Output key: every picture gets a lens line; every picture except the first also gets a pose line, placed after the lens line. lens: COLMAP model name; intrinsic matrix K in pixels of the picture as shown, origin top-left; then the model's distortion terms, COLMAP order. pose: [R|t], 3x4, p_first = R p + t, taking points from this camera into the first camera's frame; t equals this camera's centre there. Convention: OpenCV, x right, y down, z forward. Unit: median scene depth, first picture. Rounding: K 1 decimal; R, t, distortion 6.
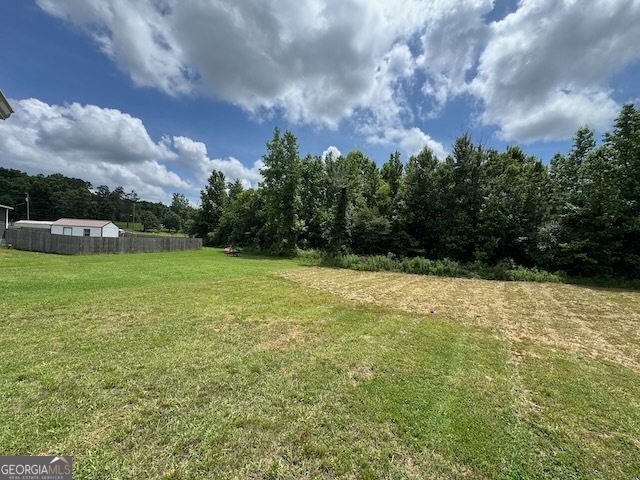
lens RADIAL K [[254.4, 0, 320.6], [0, 254.4, 239.7], [0, 0, 1]] dist [-0.006637, 0.000941]
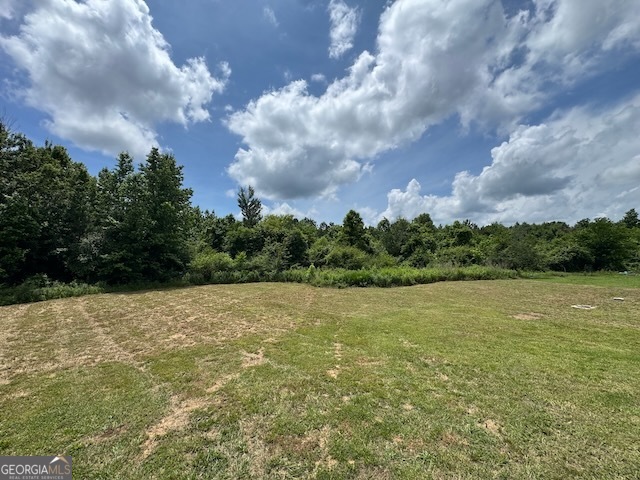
lens RADIAL K [[254.4, 0, 320.0], [0, 254.4, 243.6], [0, 0, 1]] dist [-0.006637, 0.000941]
pose [[0.135613, 0.020685, 0.990546, 0.040316], [0.006284, 0.999744, -0.021738, -0.002104], [-0.990742, 0.009173, 0.135448, -0.019437]]
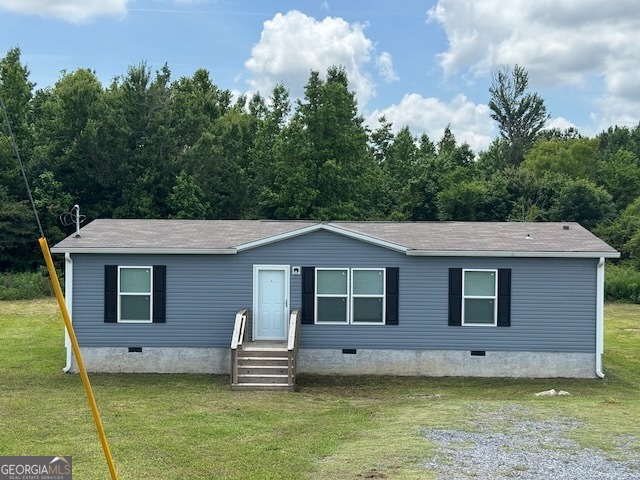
lens RADIAL K [[886.6, 0, 310.7], [0, 886.6, 259.0], [0, 0, 1]] dist [0.076639, 0.000000]
pose [[0.703284, -0.068254, 0.707625, -0.831356], [0.026806, 0.997219, 0.069545, -0.103505], [-0.710404, -0.029941, 0.703157, -0.976050]]
